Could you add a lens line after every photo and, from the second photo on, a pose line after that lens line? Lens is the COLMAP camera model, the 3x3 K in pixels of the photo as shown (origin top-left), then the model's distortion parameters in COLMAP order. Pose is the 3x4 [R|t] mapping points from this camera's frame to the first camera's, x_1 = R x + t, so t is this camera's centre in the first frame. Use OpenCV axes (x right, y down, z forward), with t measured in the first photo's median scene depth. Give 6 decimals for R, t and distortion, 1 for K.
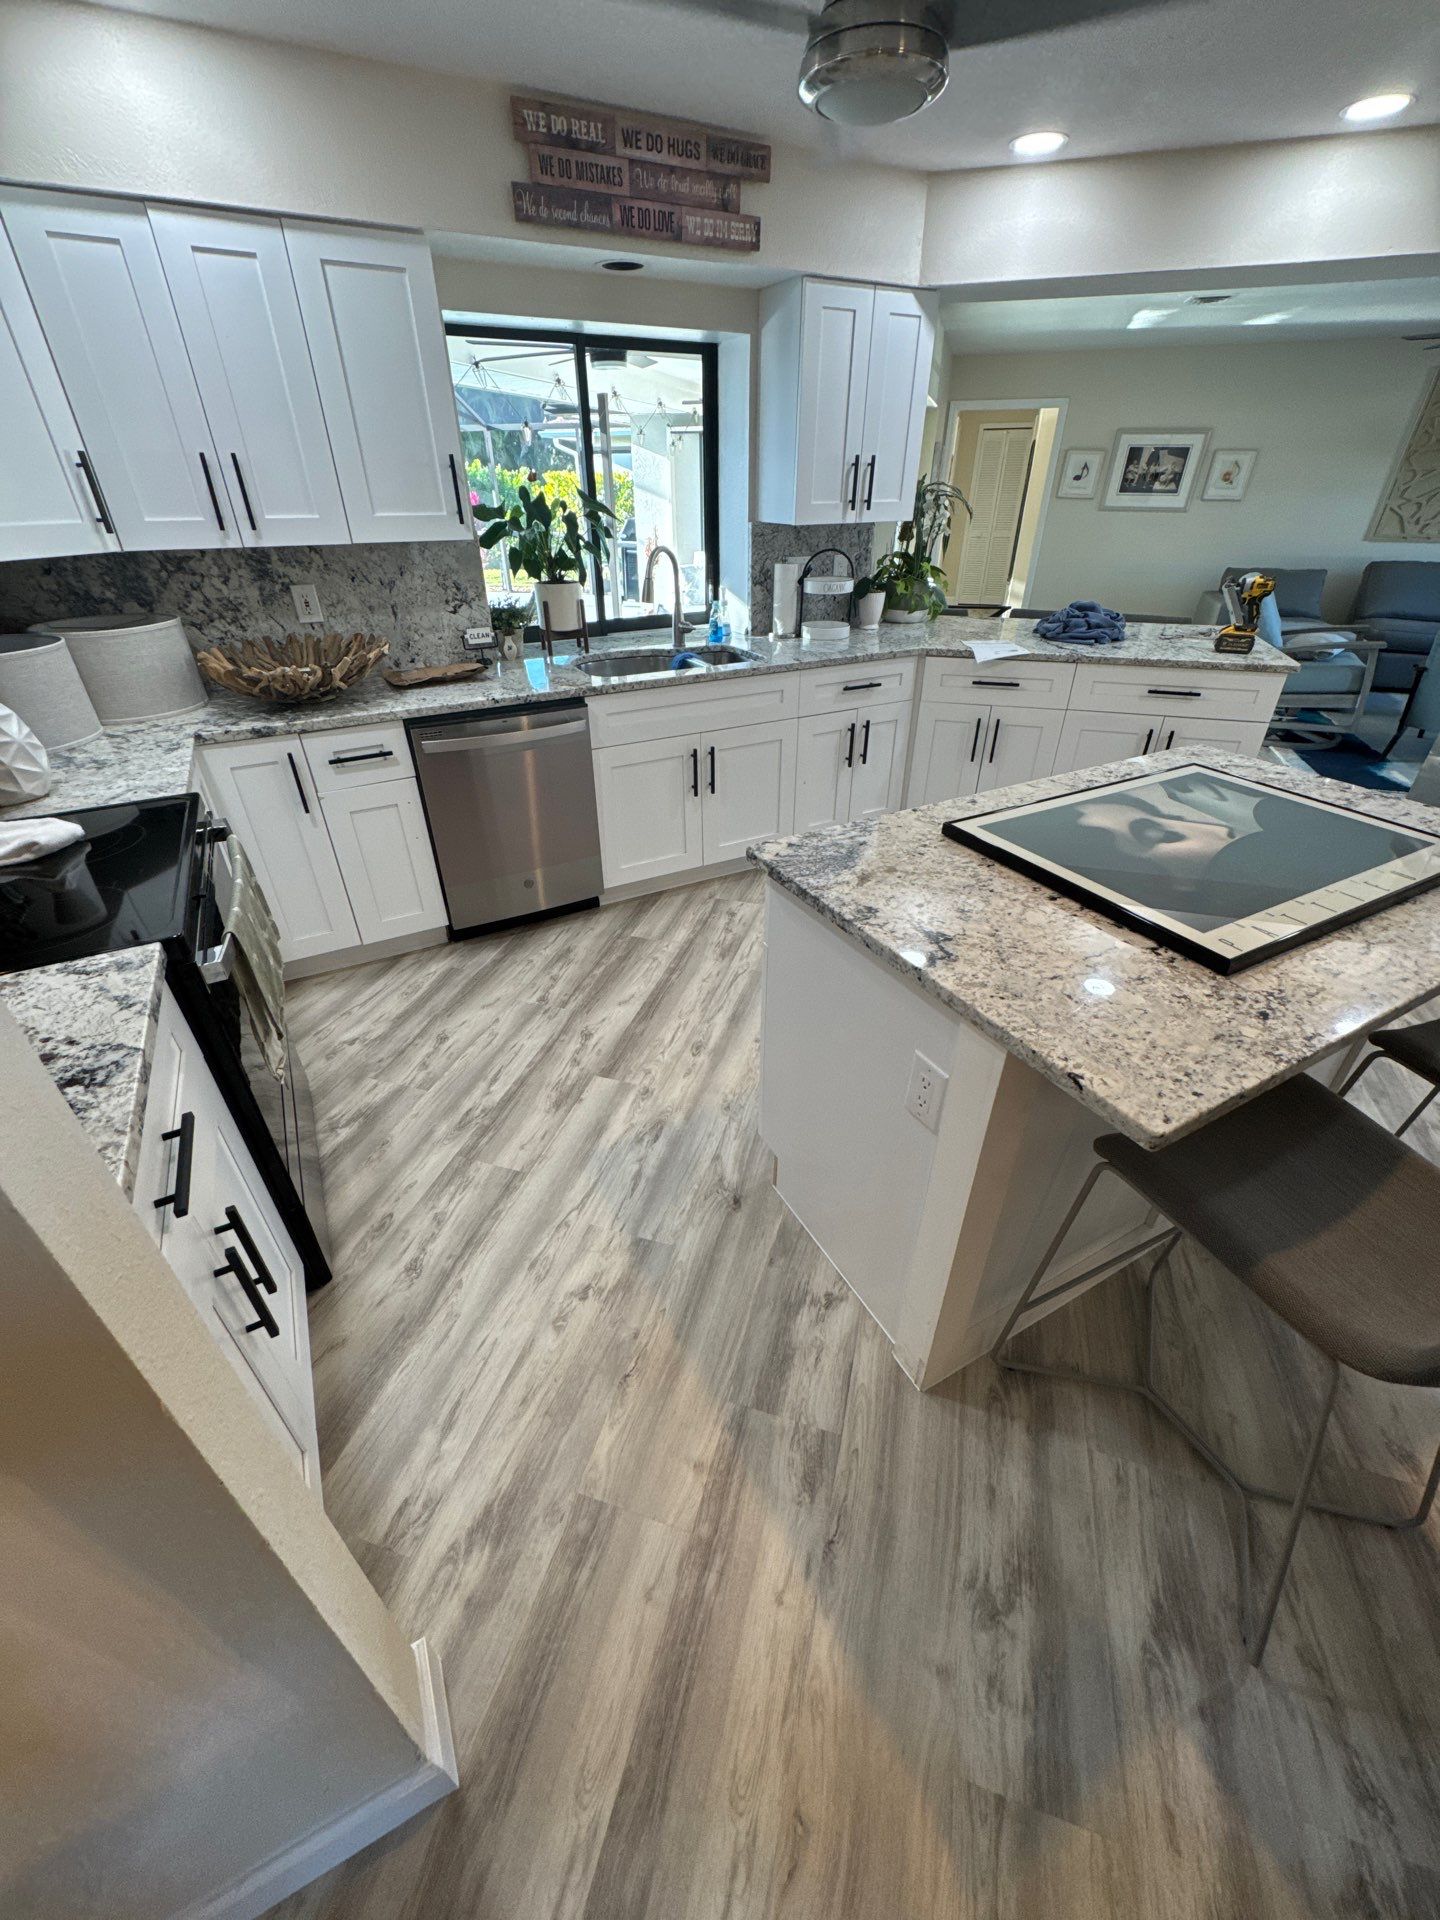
lens RADIAL K [[764.8, 0, 720.0], [0, 764.8, 960.0], [0, 0, 1]] dist [0.001464, -0.000039]
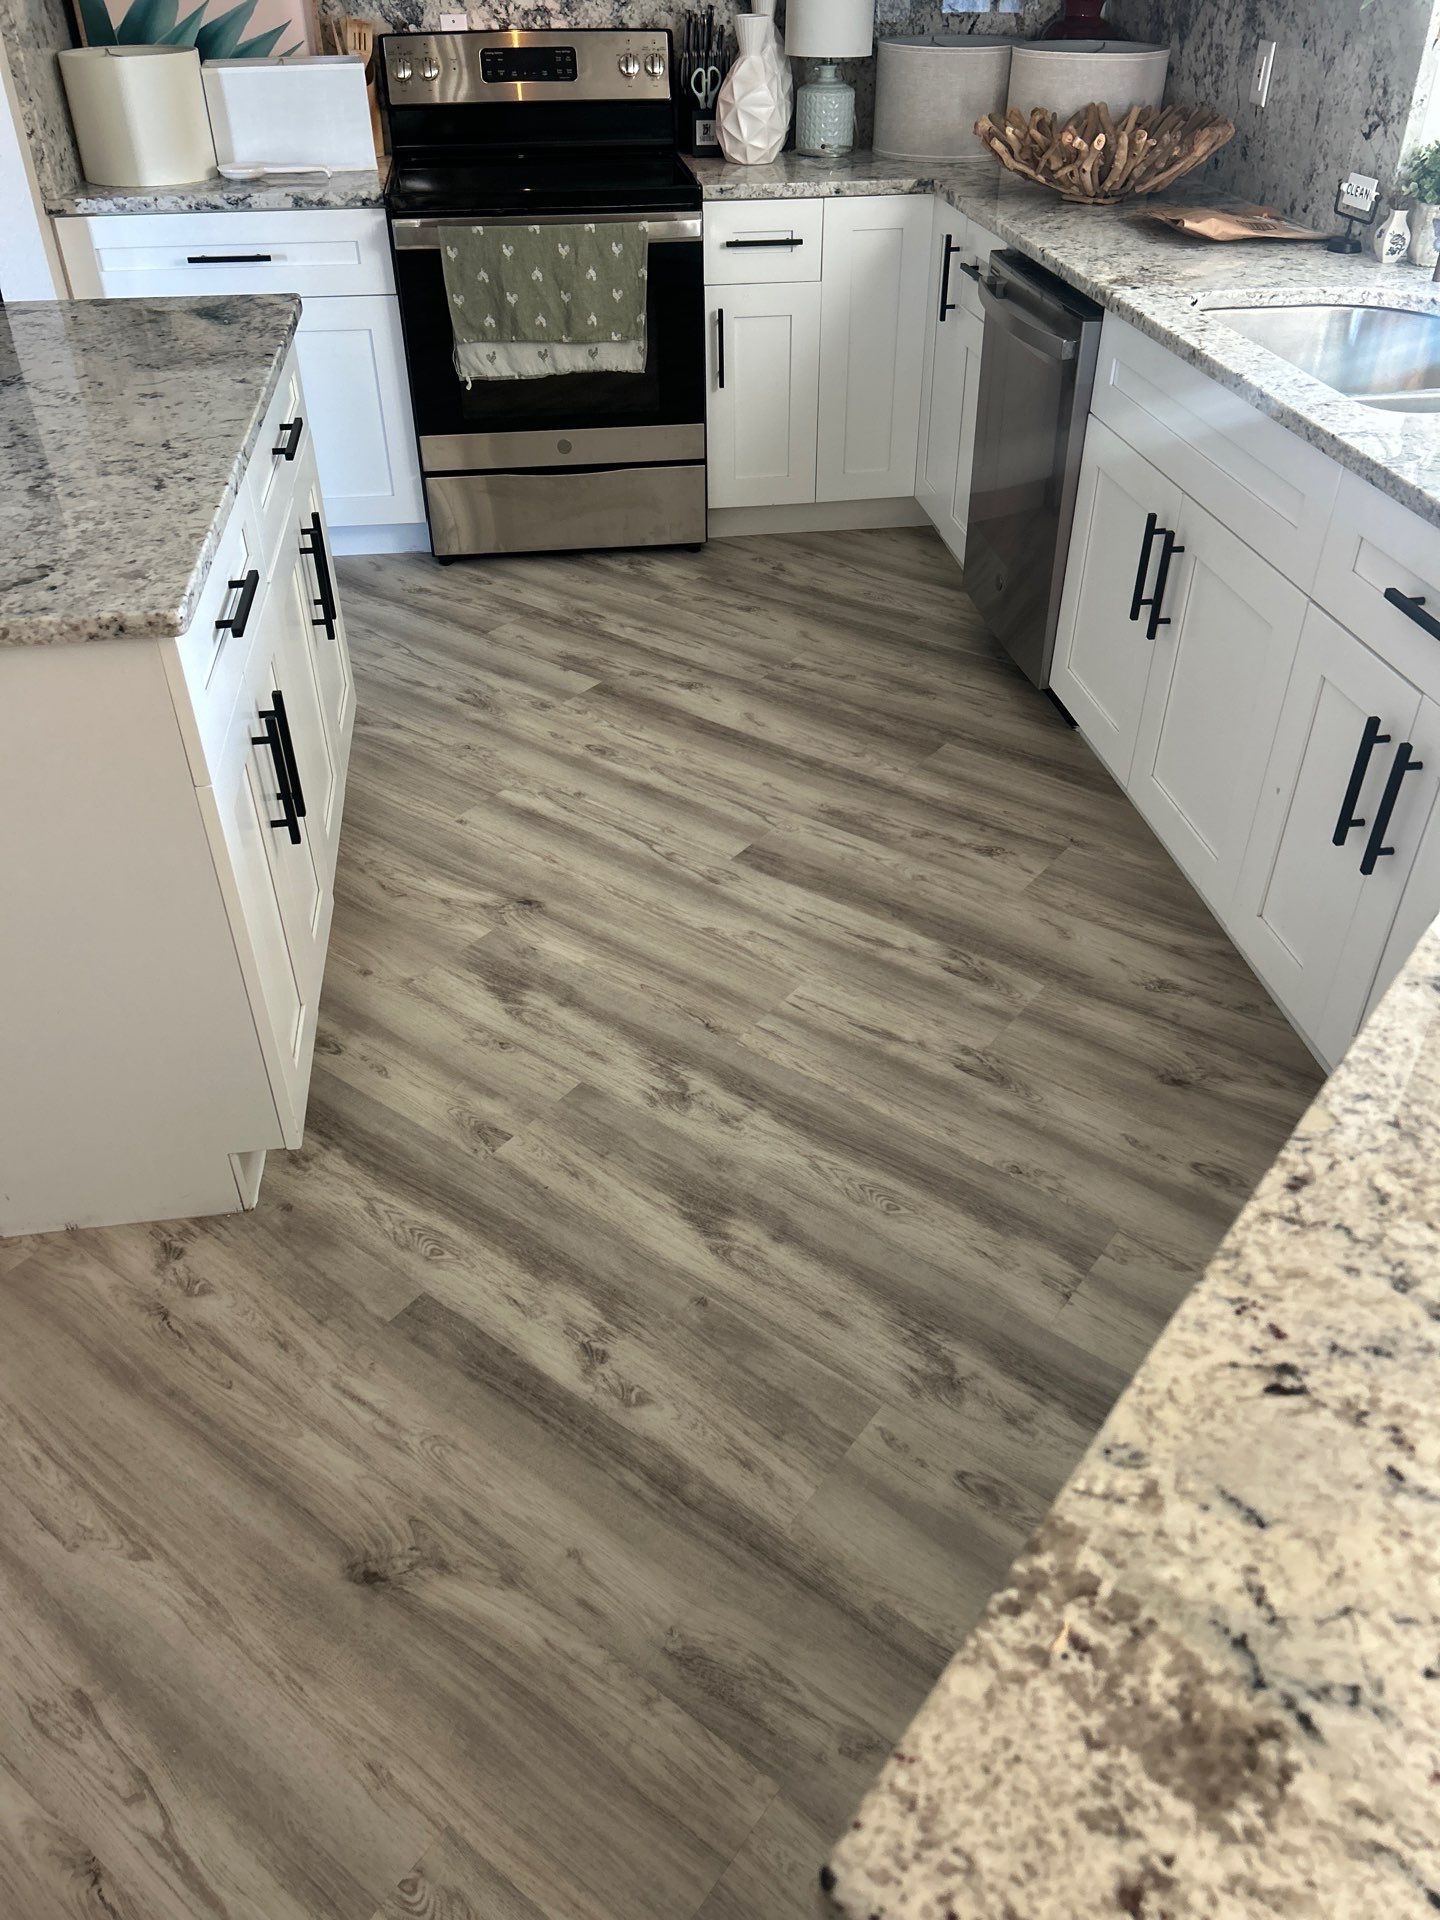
lens RADIAL K [[1452.5, 0, 708.8], [0, 1452.5, 949.3], [0, 0, 1]] dist [0.066177, -0.066807]
pose [[-0.355045, 0.574710, -0.737327, 1.088781], [-0.470140, 0.571949, 0.672193, -0.770855], [0.808030, 0.585305, 0.067126, 1.144856]]
